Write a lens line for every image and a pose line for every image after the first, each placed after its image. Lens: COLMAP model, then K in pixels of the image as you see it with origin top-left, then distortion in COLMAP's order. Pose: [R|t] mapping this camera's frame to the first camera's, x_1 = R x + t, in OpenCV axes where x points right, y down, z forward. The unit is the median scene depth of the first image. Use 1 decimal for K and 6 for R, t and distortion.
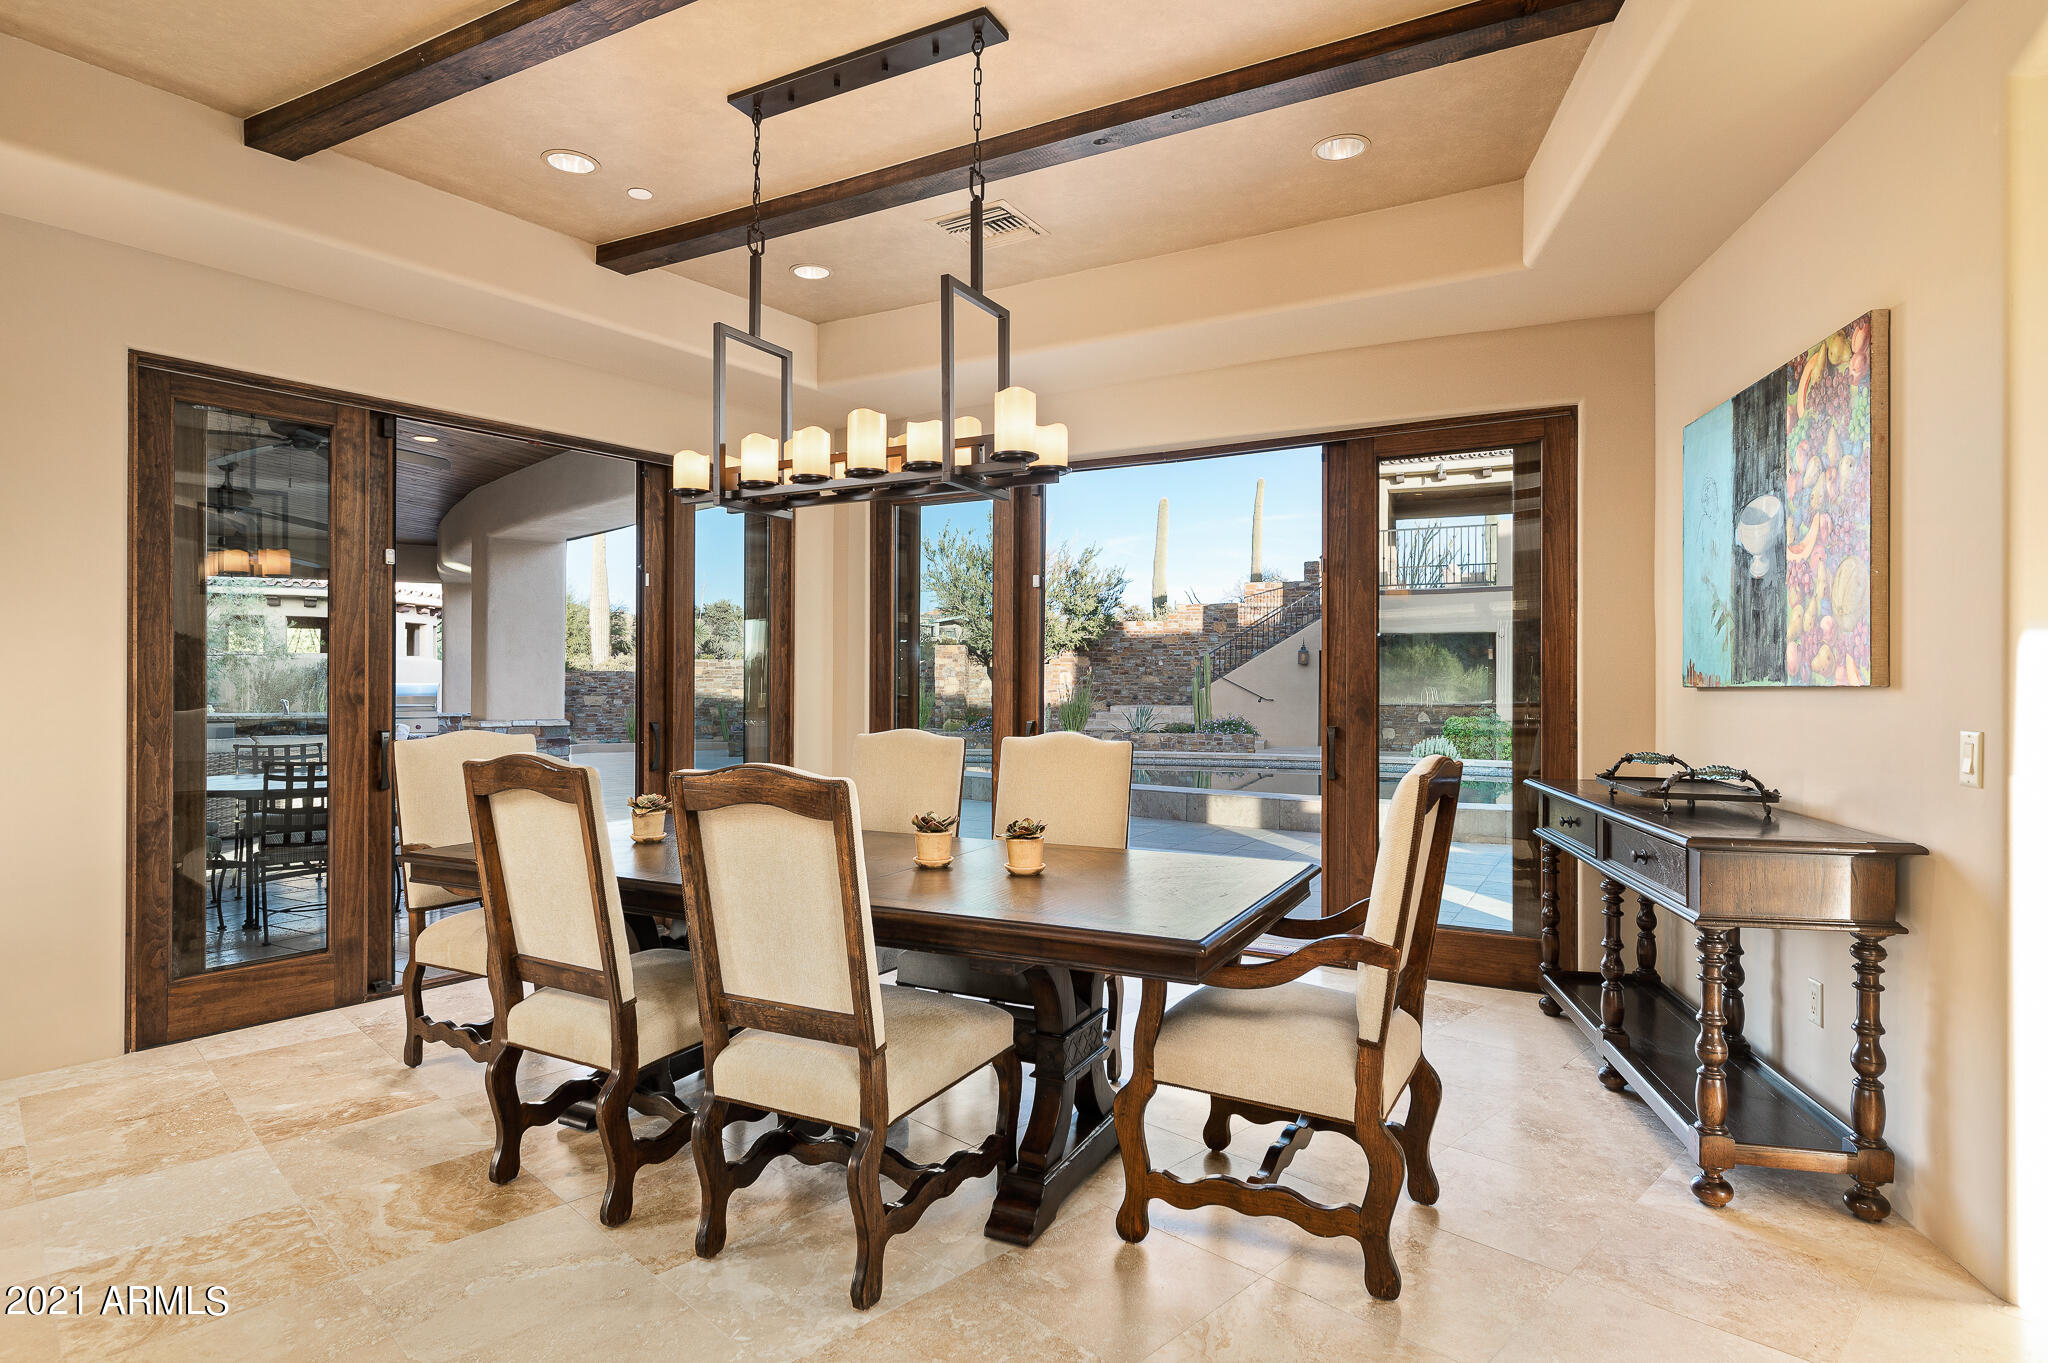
lens RADIAL K [[1083.3, 0, 1022.6], [0, 1083.3, 689.6], [0, 0, 1]] dist [0.002481, 0.000405]
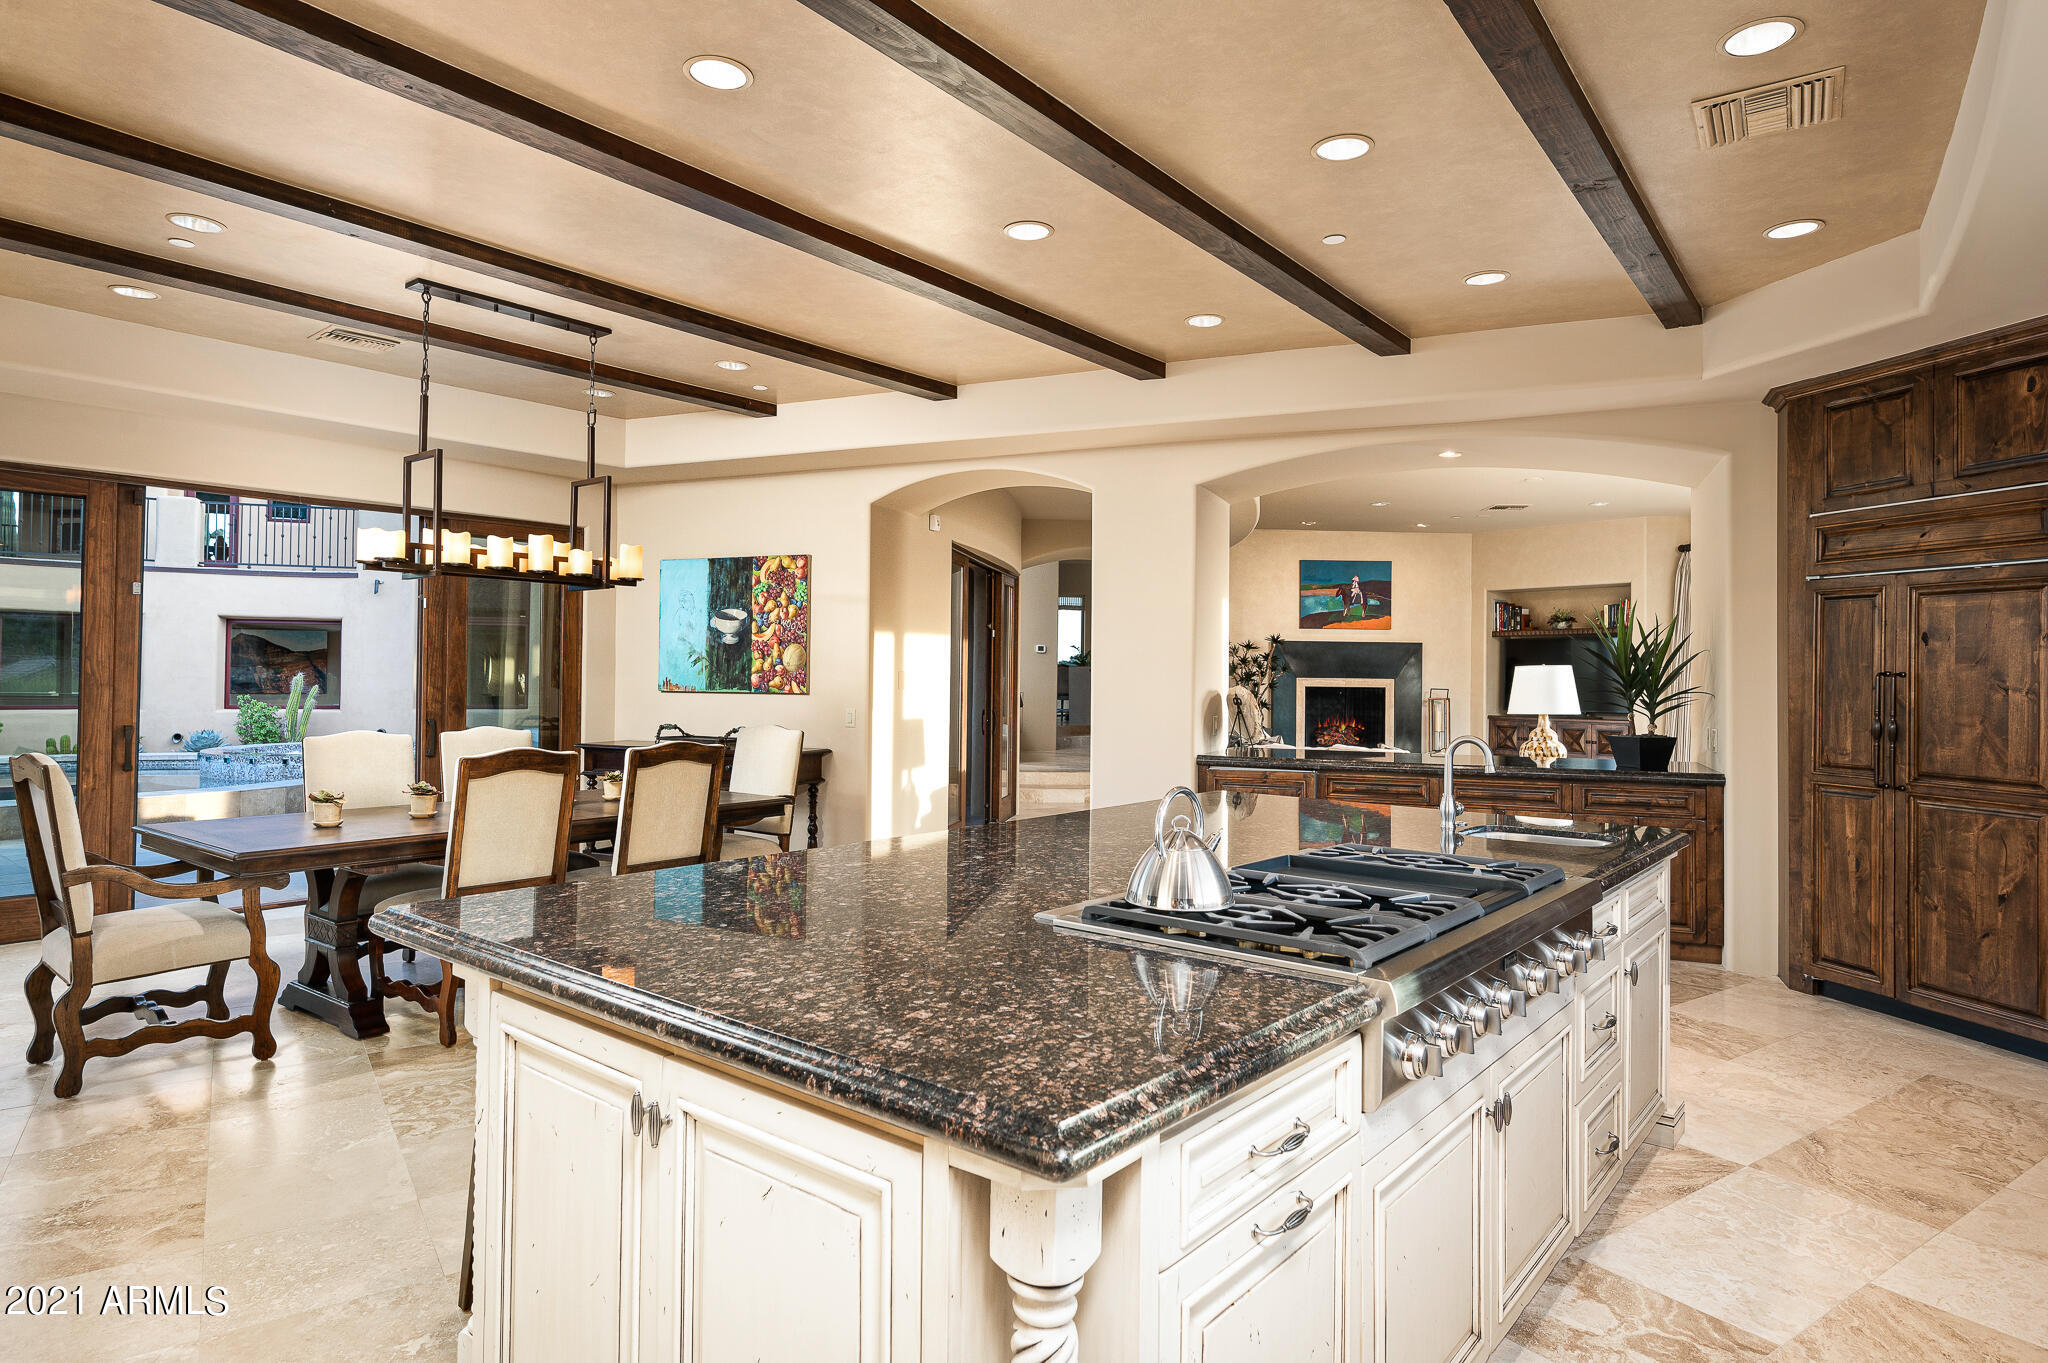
lens RADIAL K [[1146.8, 0, 1018.2], [0, 1146.8, 672.5], [0, 0, 1]] dist [0.004700, 0.000200]
pose [[0.181636, 0.003216, 0.983361, -1.673180], [-0.010063, 0.999948, -0.001412, -0.049436], [-0.983314, -0.009639, 0.181659, -0.031868]]
